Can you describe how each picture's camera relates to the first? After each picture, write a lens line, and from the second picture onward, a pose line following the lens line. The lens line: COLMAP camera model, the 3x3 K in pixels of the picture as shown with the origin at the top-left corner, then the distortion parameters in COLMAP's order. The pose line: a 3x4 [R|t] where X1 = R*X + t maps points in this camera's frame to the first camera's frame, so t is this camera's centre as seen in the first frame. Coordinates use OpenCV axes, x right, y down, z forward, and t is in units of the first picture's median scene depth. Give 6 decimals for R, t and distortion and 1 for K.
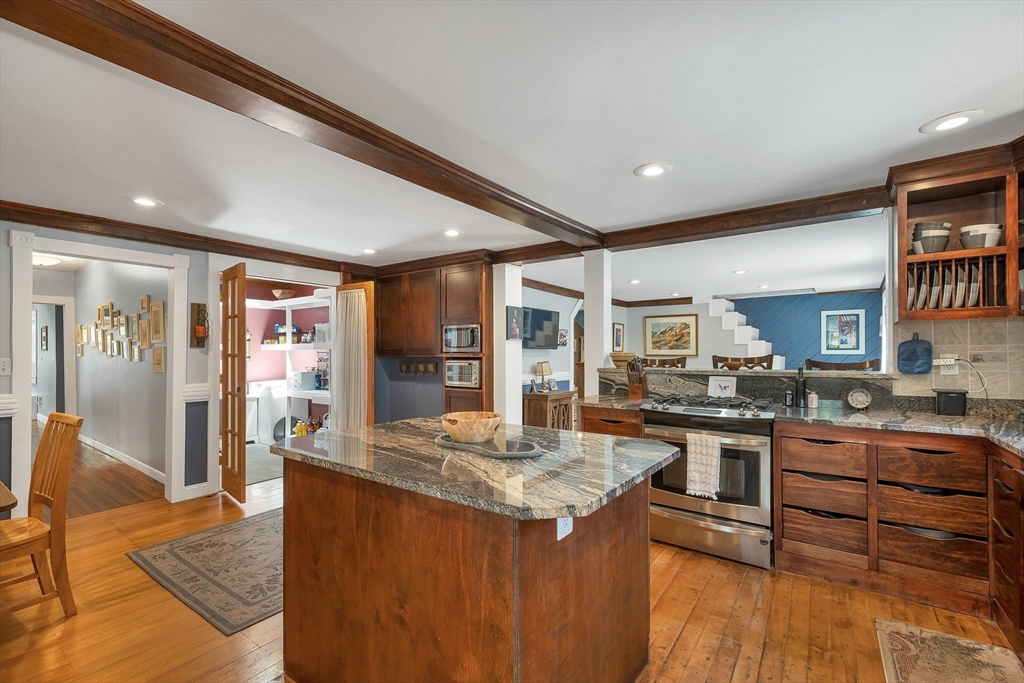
lens RADIAL K [[430.1, 0, 510.4], [0, 430.1, 350.9], [0, 0, 1]] dist [0.002541, 0.000252]
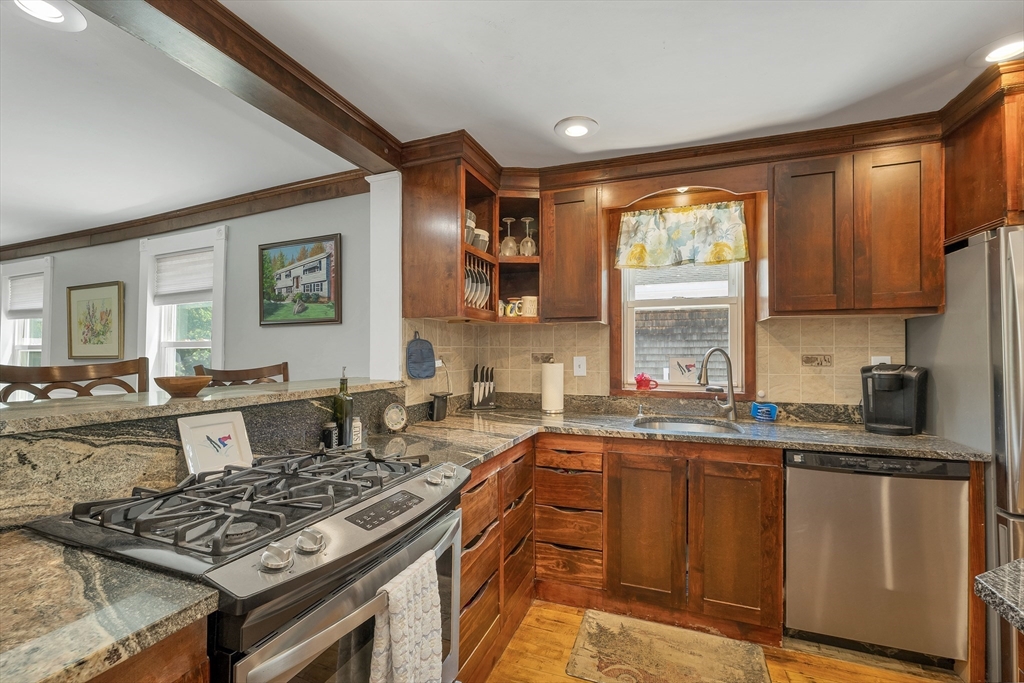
lens RADIAL K [[430.1, 0, 510.4], [0, 430.1, 350.9], [0, 0, 1]] dist [0.002541, 0.000252]
pose [[-0.261097, 0.008837, 0.965272, 0.020872], [-0.004118, 0.999939, -0.010269, 0.002224], [-0.965304, -0.006656, -0.261045, 0.374715]]
